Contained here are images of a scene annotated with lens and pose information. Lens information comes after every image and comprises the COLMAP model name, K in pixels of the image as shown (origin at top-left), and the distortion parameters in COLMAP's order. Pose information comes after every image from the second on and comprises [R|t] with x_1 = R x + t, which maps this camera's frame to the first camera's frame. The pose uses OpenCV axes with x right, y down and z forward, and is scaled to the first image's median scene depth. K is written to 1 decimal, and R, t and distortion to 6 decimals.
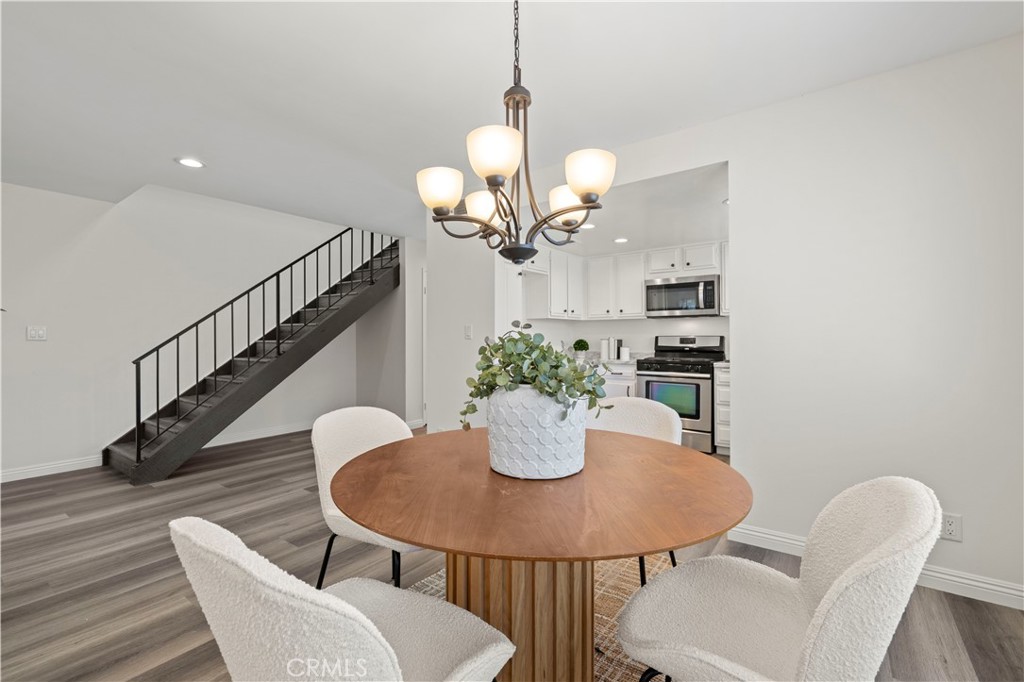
lens RADIAL K [[447.7, 0, 511.7], [0, 447.7, 330.0], [0, 0, 1]] dist [0.013189, -0.000164]
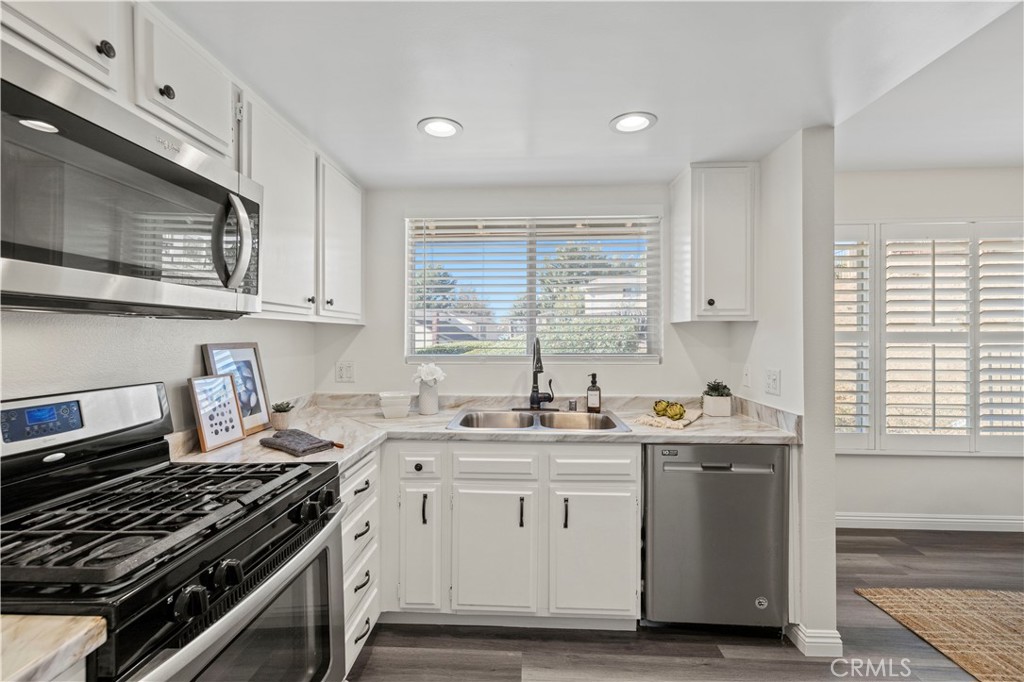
lens RADIAL K [[436.5, 0, 508.2], [0, 436.5, 337.4], [0, 0, 1]] dist [0.002297, 0.000184]
pose [[-0.549243, 0.001074, 0.835662, 0.099643], [-0.012113, 0.999884, -0.009247, -0.016765], [-0.835575, -0.015202, -0.549166, 0.974170]]
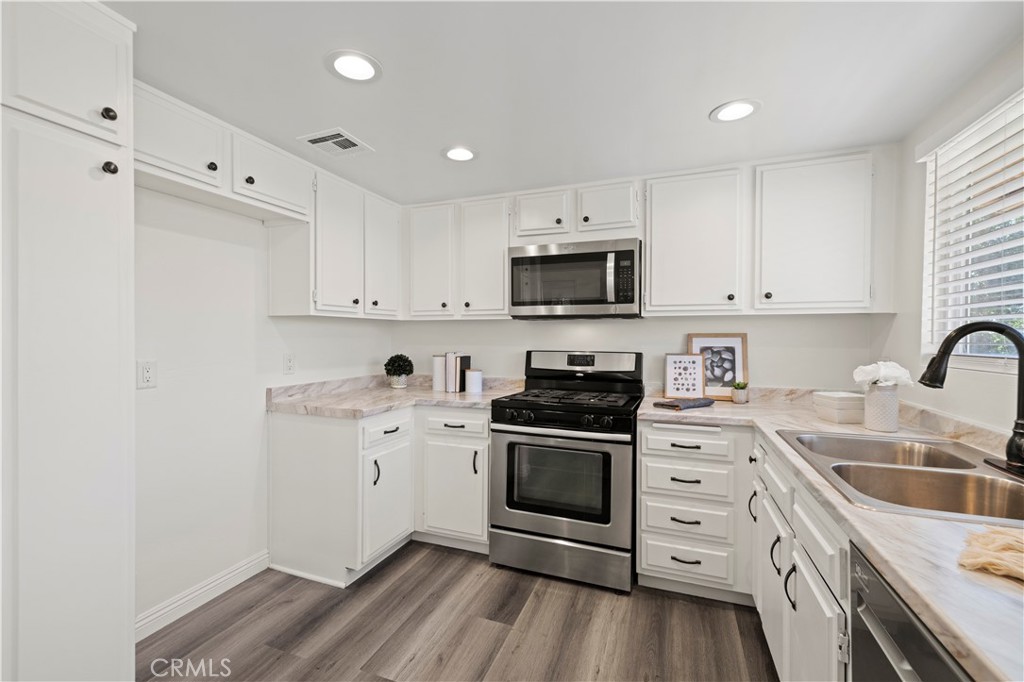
lens RADIAL K [[436.5, 0, 508.2], [0, 436.5, 337.4], [0, 0, 1]] dist [0.002297, 0.000184]
pose [[0.961988, 0.003423, 0.273069, 0.161772], [-0.010376, 0.999658, 0.024024, -0.017505], [-0.272893, -0.025945, 0.961694, 0.520764]]
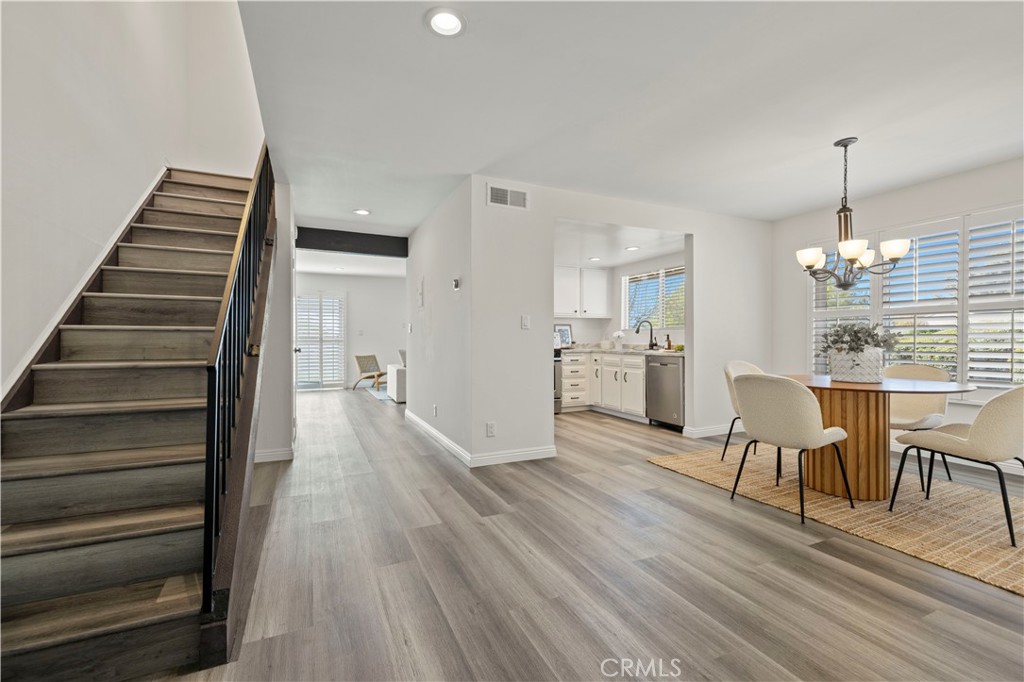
lens RADIAL K [[436.5, 0, 508.2], [0, 436.5, 337.4], [0, 0, 1]] dist [0.002297, 0.000184]
pose [[0.483669, 0.002891, 0.875246, -0.789050], [-0.013363, 0.999902, 0.004082, 0.026943], [-0.875149, -0.013671, 0.483661, 0.427444]]
